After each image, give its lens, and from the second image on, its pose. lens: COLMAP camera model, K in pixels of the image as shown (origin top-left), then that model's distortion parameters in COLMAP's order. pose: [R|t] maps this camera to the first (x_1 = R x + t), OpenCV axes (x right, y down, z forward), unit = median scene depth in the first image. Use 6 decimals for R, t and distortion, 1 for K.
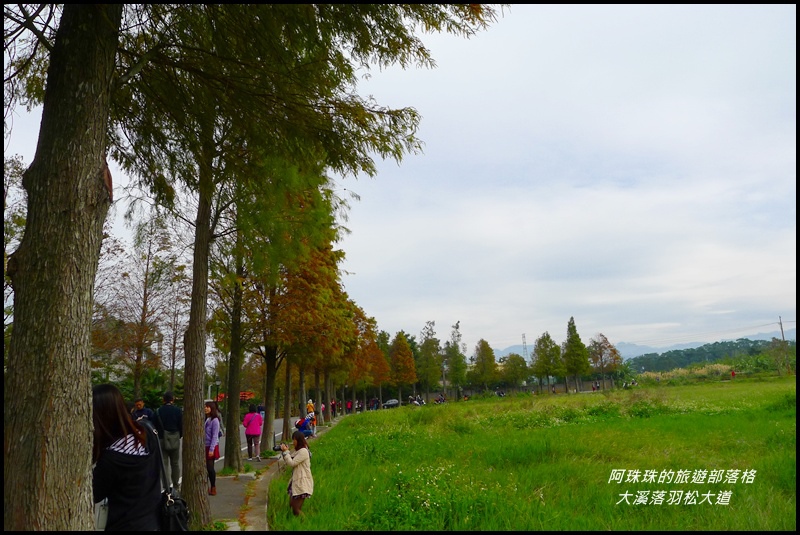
lens RADIAL K [[602.5, 0, 399.7], [0, 602.5, 268.0], [0, 0, 1]] dist [-0.003243, -0.000265]
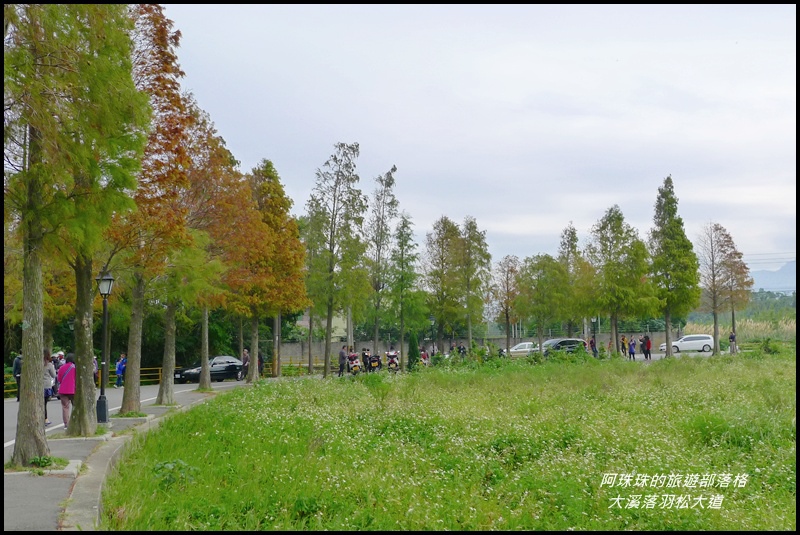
lens RADIAL K [[920.5, 0, 400.0], [0, 920.5, 267.1], [0, 0, 1]] dist [0.000718, 0.000000]
pose [[0.968927, 0.062985, 0.239193, -0.039885], [-0.090290, 0.990369, 0.104961, 0.093261], [-0.230278, -0.123296, 0.965282, 0.428353]]
